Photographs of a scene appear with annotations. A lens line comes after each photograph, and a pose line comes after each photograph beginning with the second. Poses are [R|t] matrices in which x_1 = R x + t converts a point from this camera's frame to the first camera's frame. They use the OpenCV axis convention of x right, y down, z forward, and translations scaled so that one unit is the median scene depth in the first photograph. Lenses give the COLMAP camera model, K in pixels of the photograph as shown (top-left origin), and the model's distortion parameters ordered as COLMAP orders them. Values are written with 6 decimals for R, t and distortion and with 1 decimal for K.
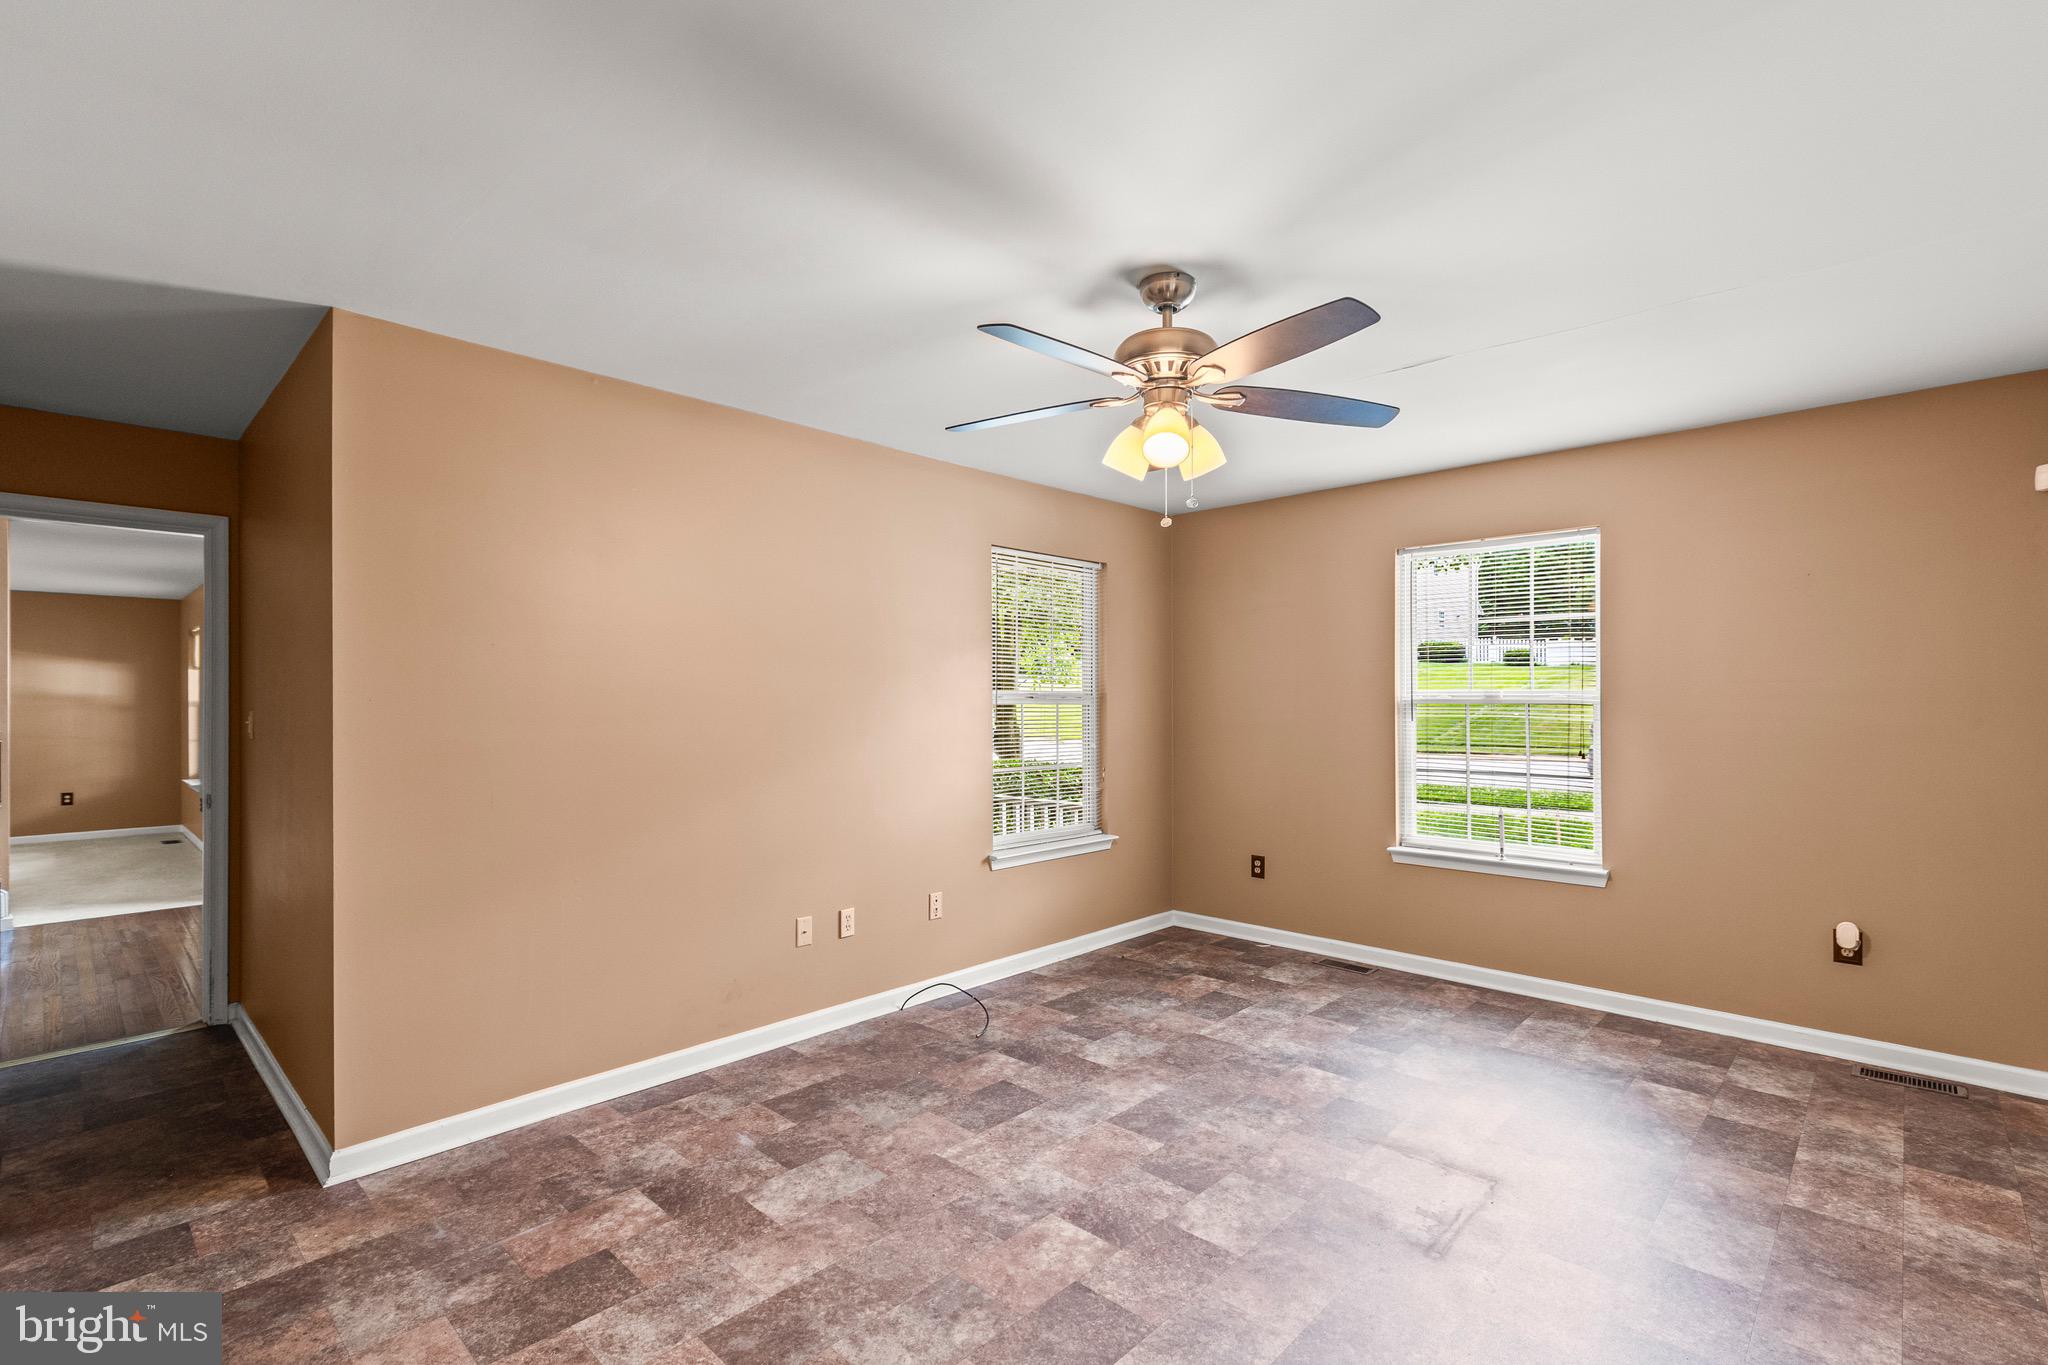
lens RADIAL K [[930.9, 0, 1014.8], [0, 930.9, 684.4], [0, 0, 1]] dist [-0.001642, -0.000251]
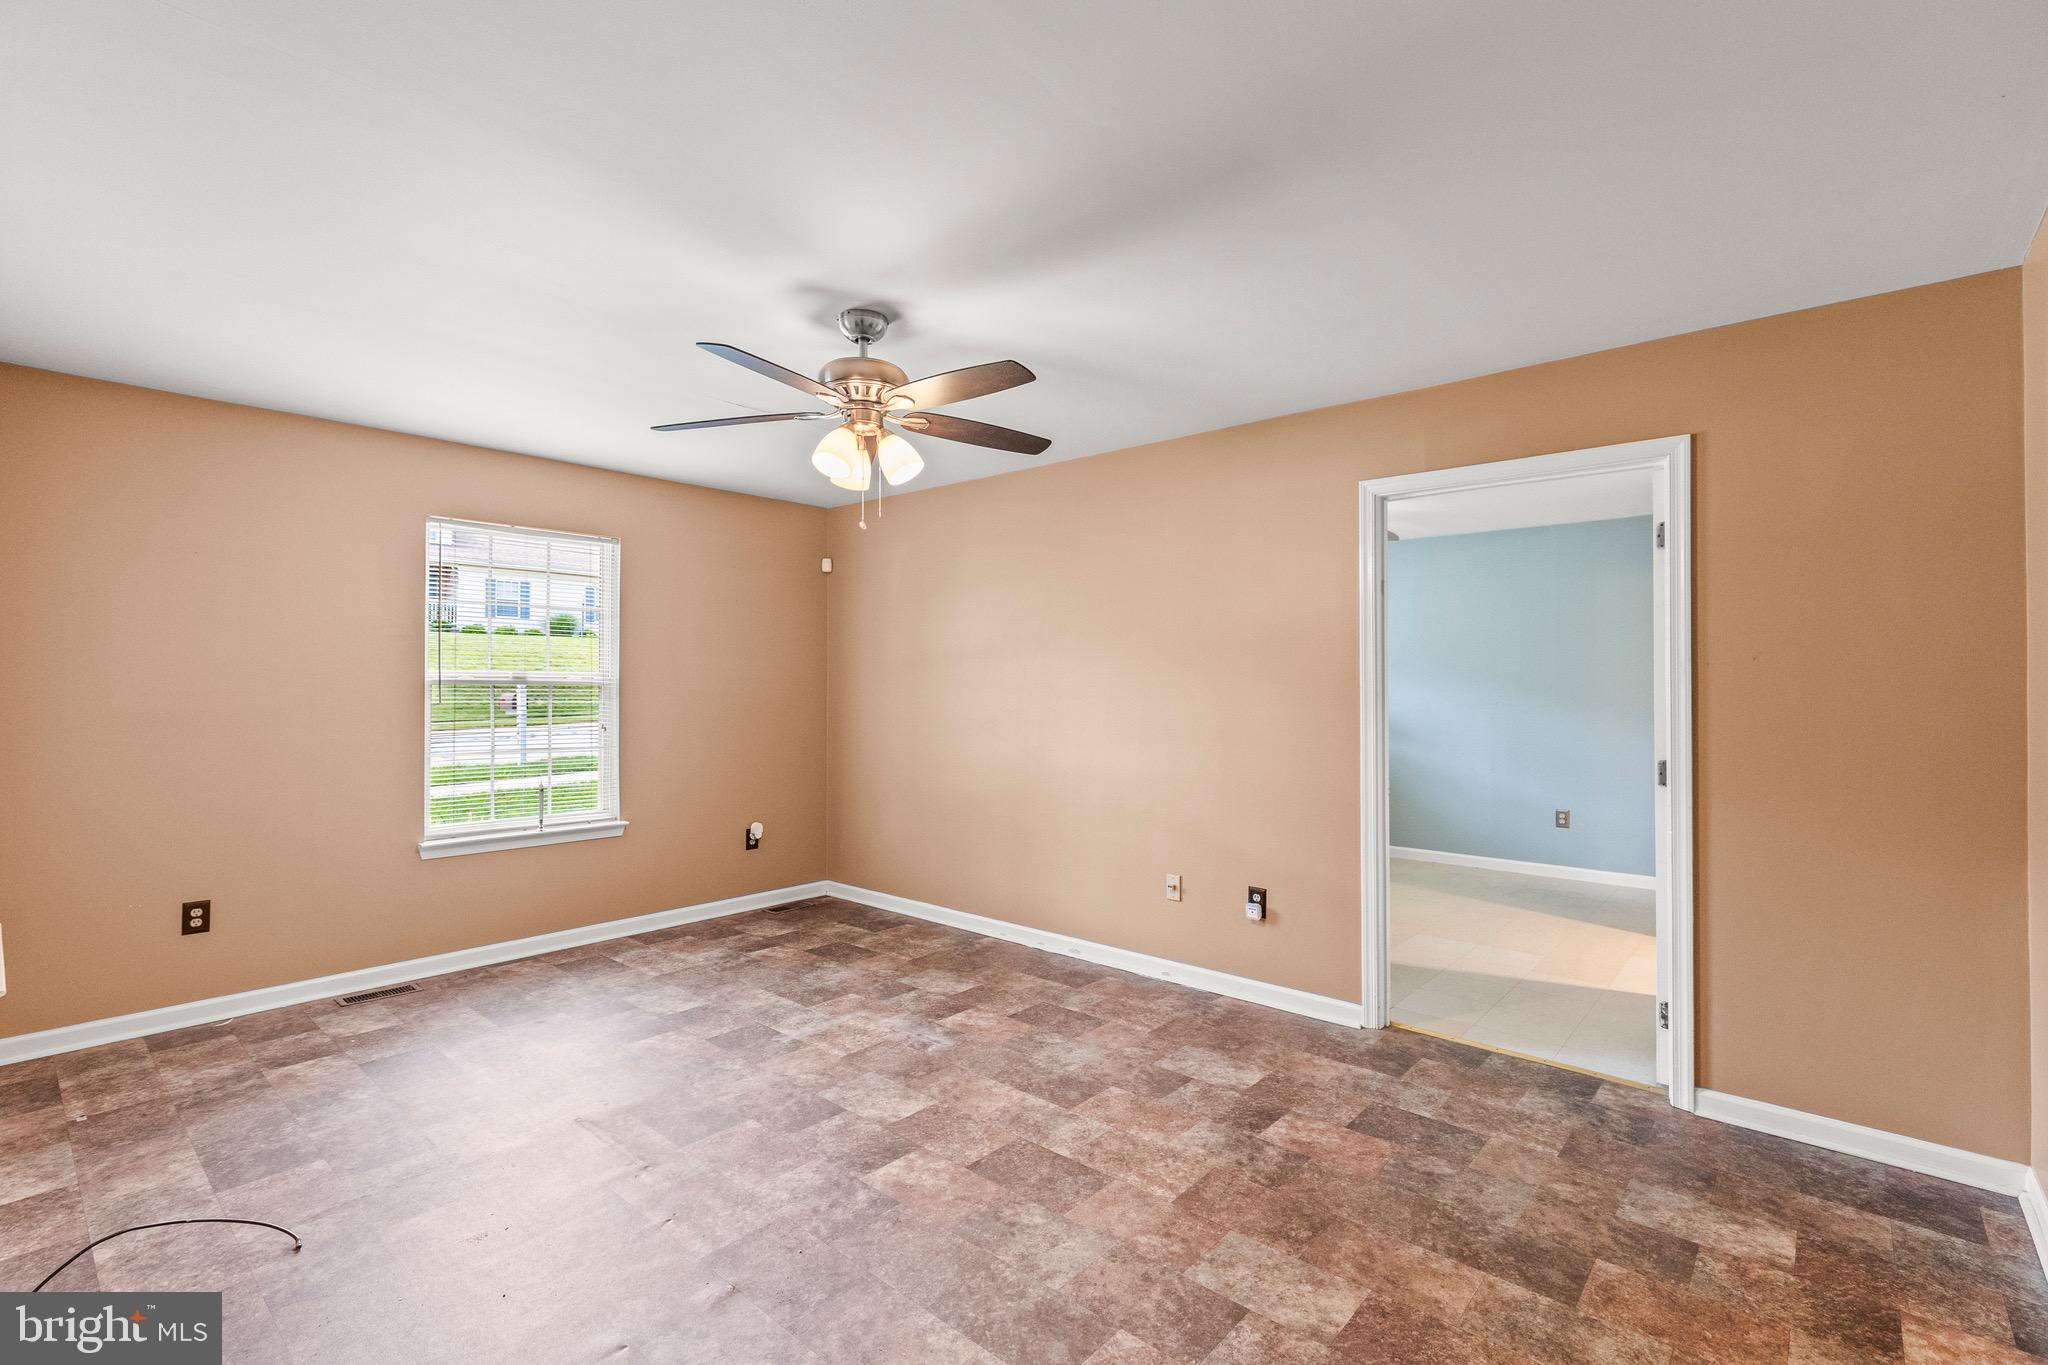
lens RADIAL K [[930.9, 0, 1010.8], [0, 930.9, 684.5], [0, 0, 1]] dist [-0.001642, -0.000251]
pose [[-0.041458, 0.009225, 0.999098, -0.565558], [-0.009689, 0.999907, -0.009635, 0.027070], [-0.999093, -0.010079, -0.041364, 0.516393]]
